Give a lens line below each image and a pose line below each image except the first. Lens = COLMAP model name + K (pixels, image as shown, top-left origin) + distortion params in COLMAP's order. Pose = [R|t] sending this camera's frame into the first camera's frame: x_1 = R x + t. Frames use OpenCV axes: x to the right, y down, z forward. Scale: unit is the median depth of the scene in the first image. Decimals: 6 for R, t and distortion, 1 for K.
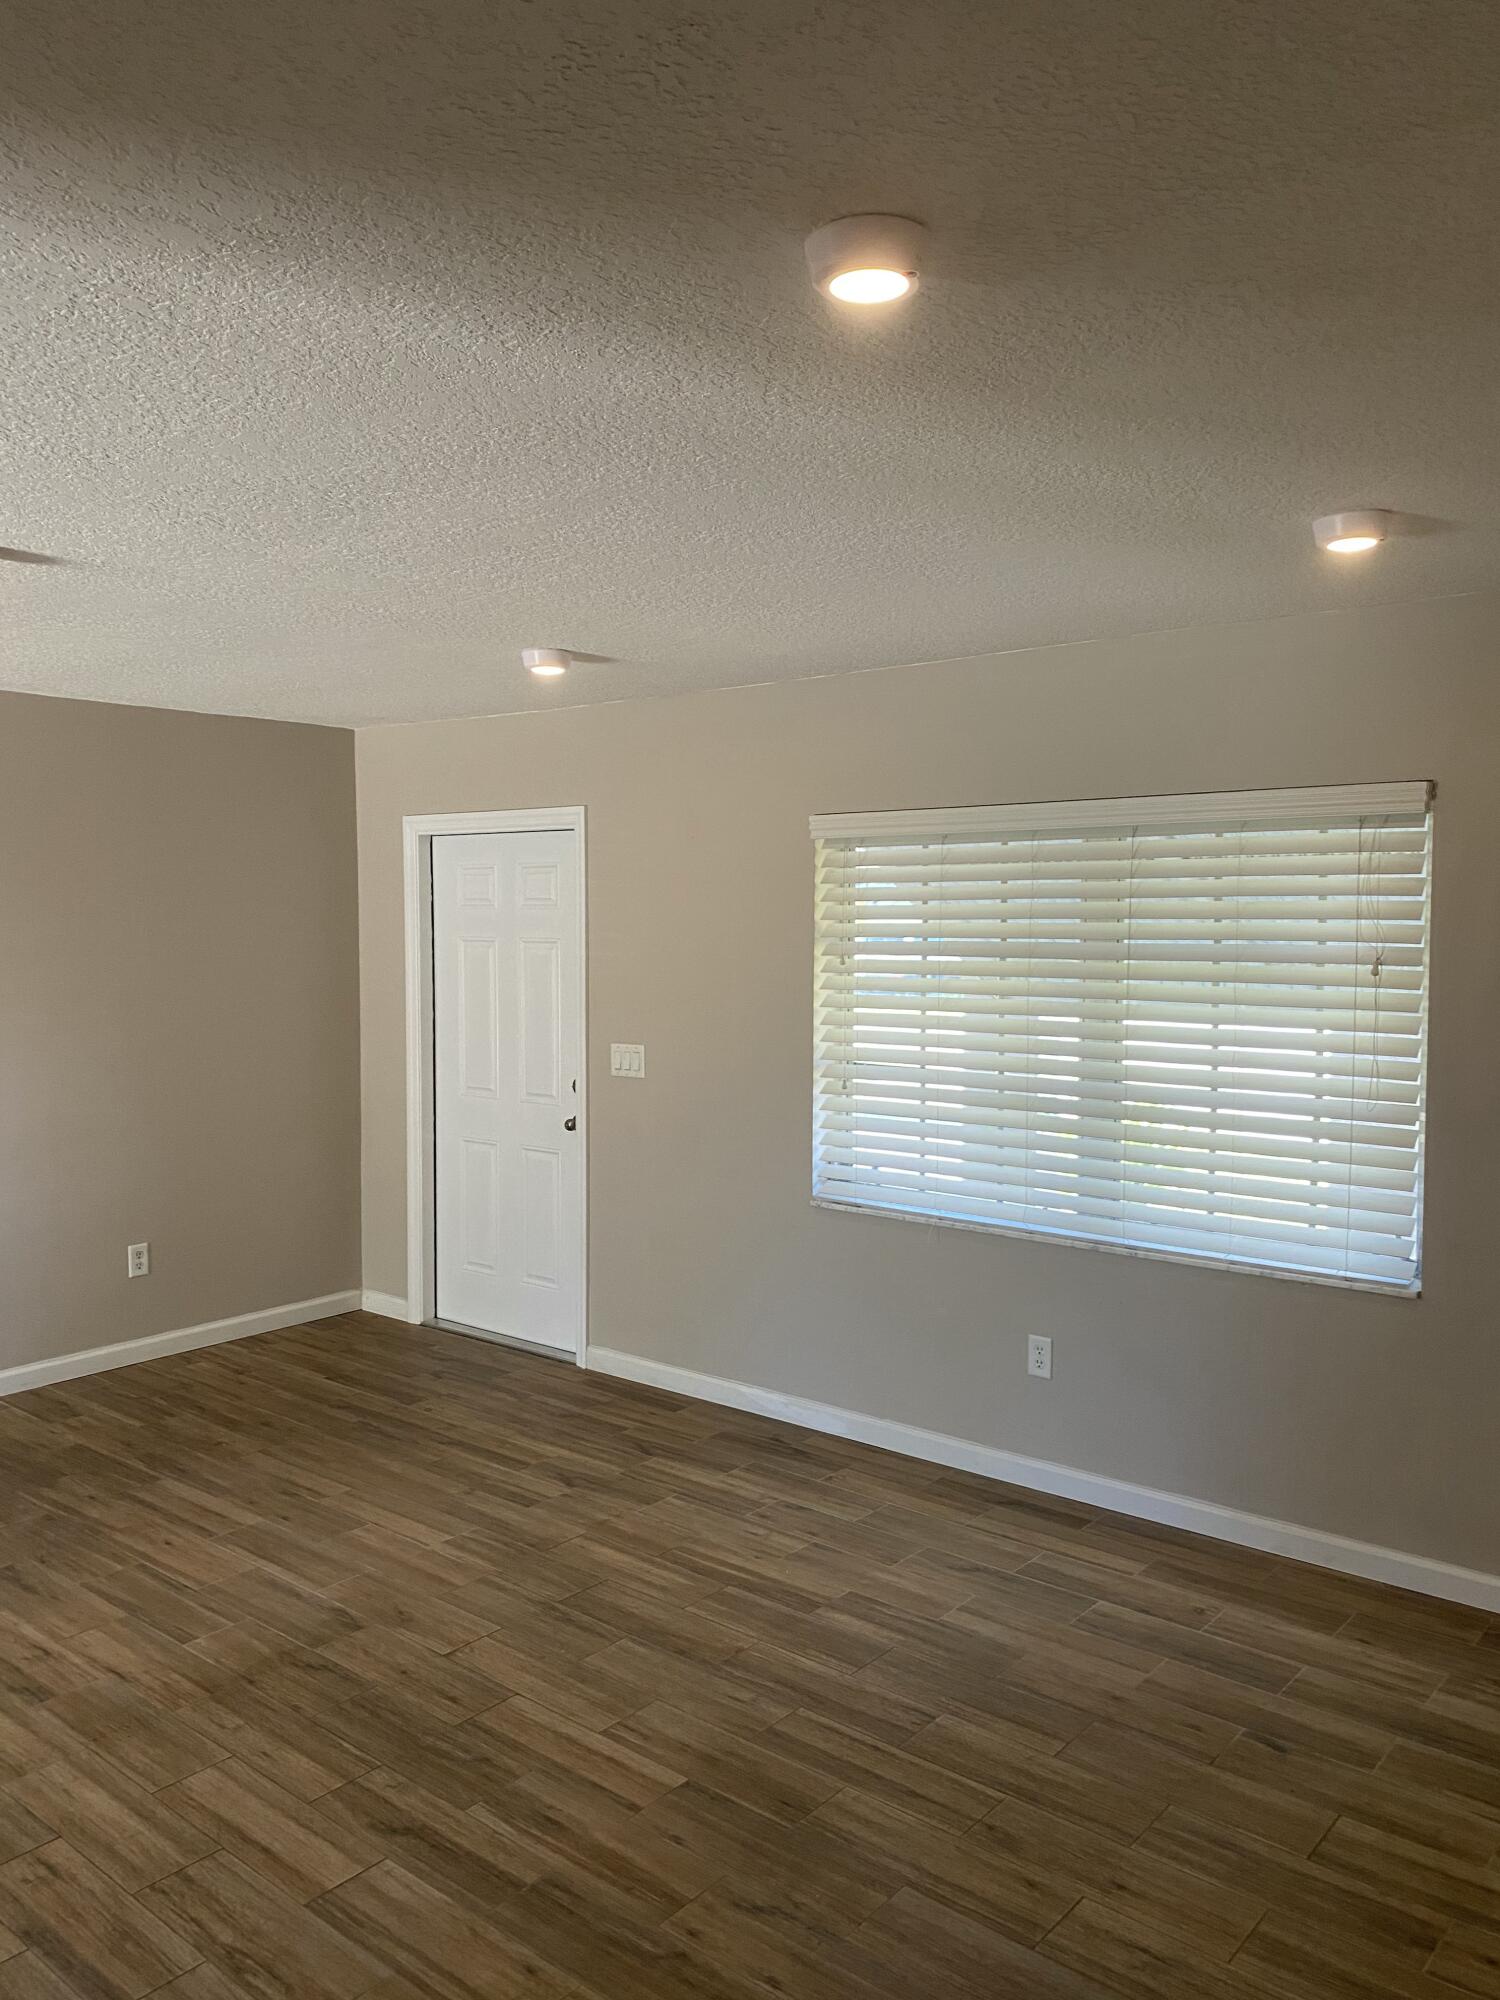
lens RADIAL K [[1569.0, 0, 741.0], [0, 1569.0, 998.3], [0, 0, 1]] dist [0.029899, -0.039019]
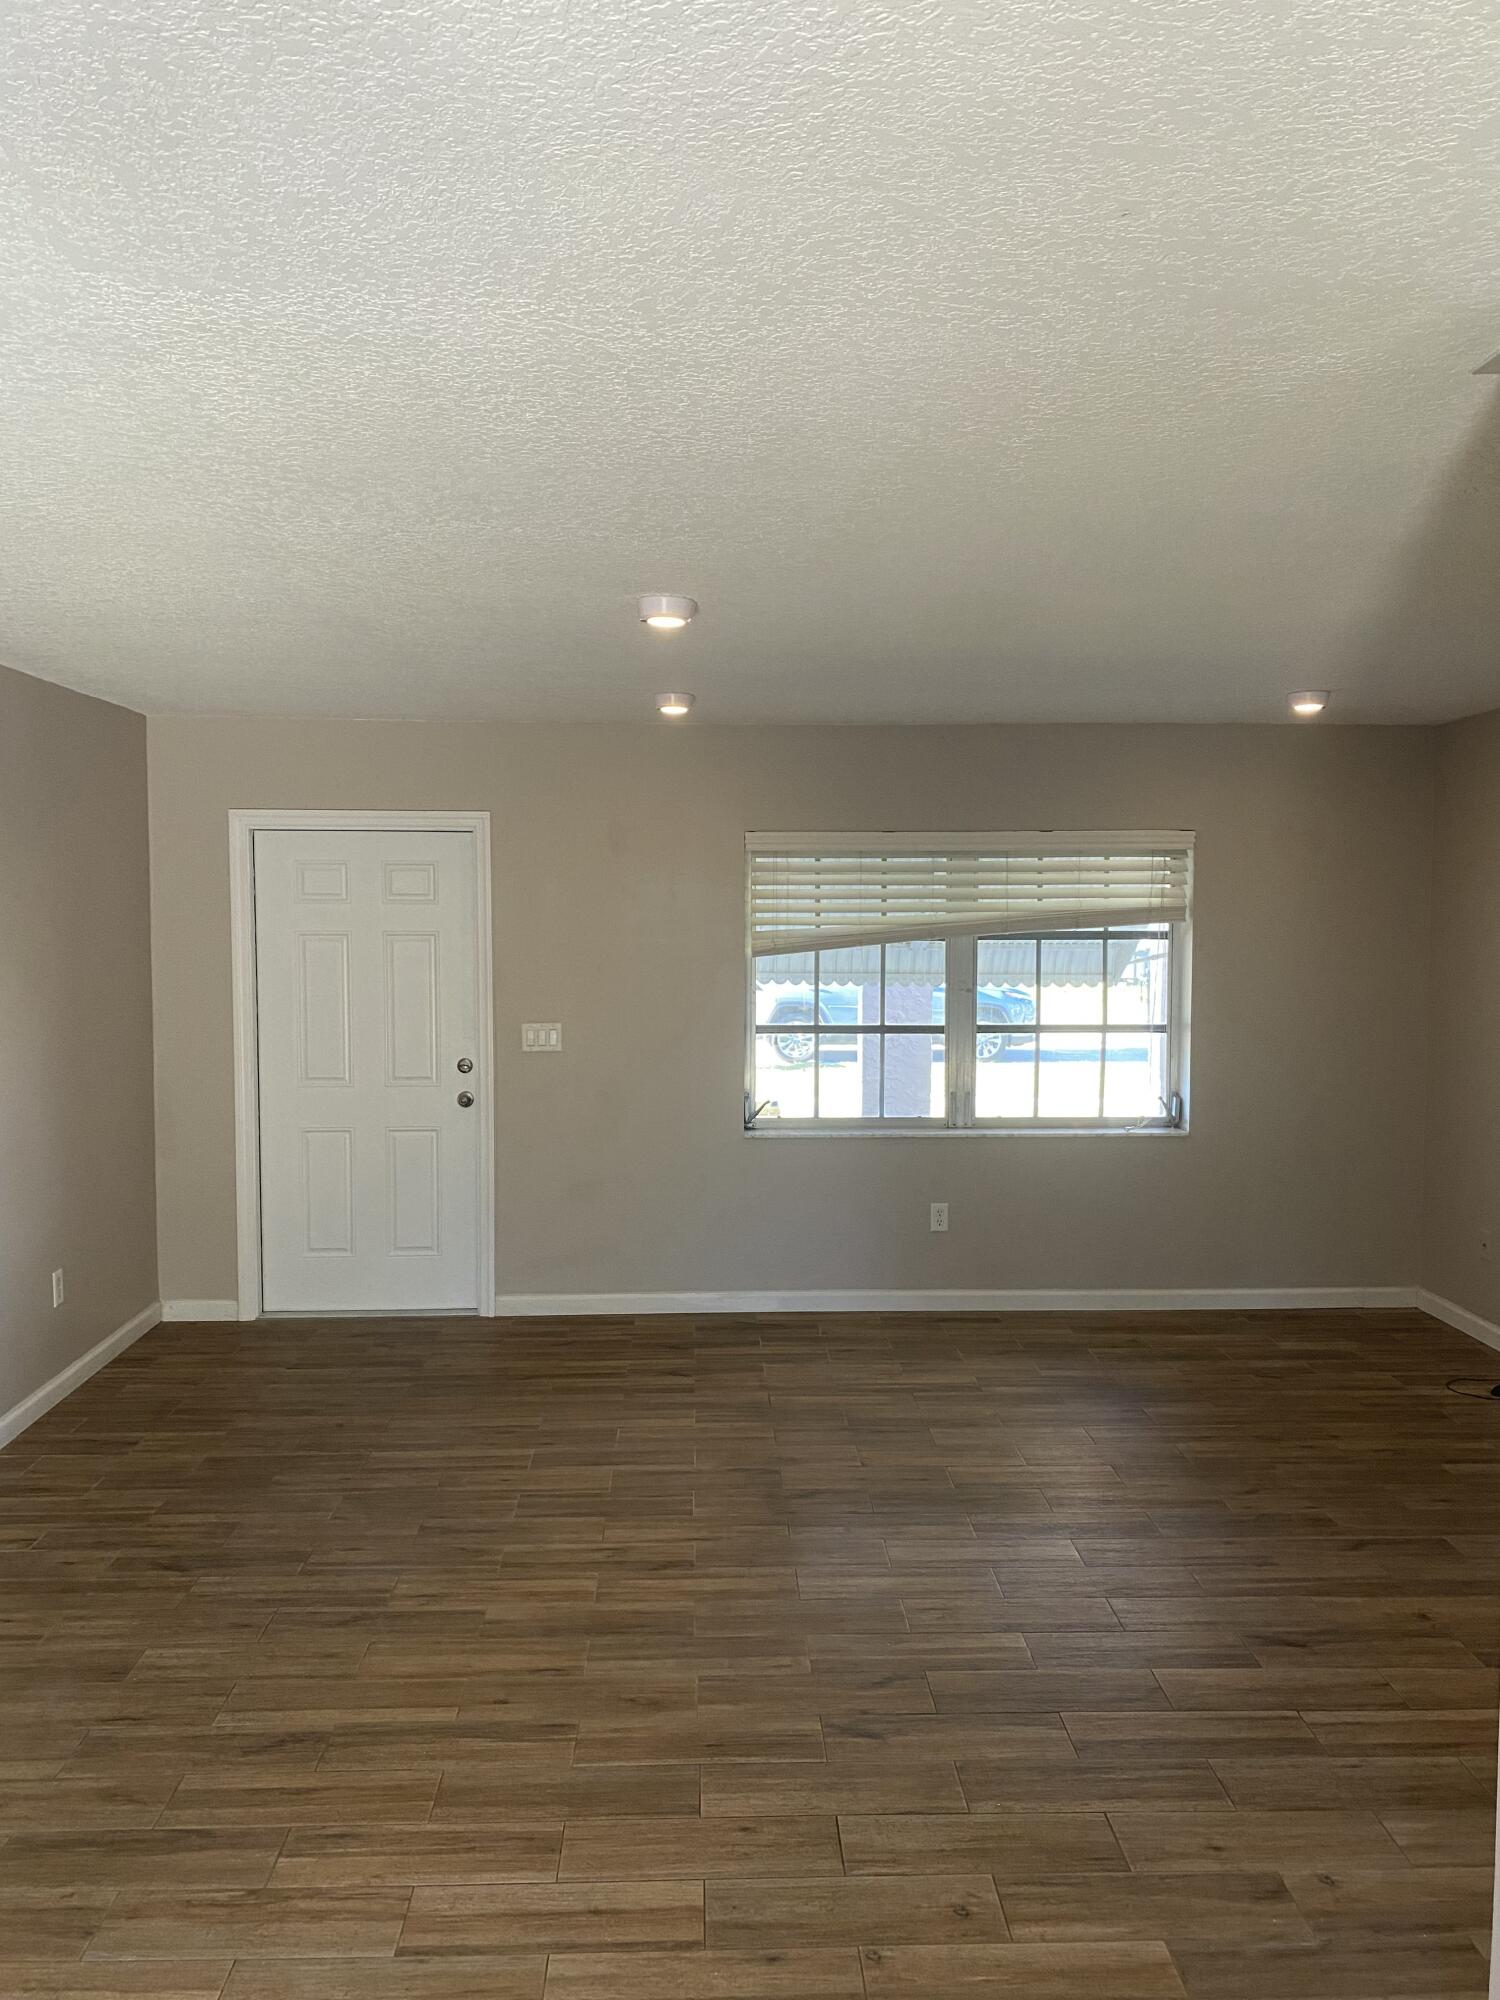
lens RADIAL K [[1569.0, 0, 742.8], [0, 1569.0, 998.3], [0, 0, 1]] dist [0.029899, -0.039019]
pose [[0.726216, -0.034649, 0.686593, -0.906643], [0.036854, 0.999255, 0.011447, 0.004593], [-0.686478, 0.016991, 0.726952, 0.079646]]
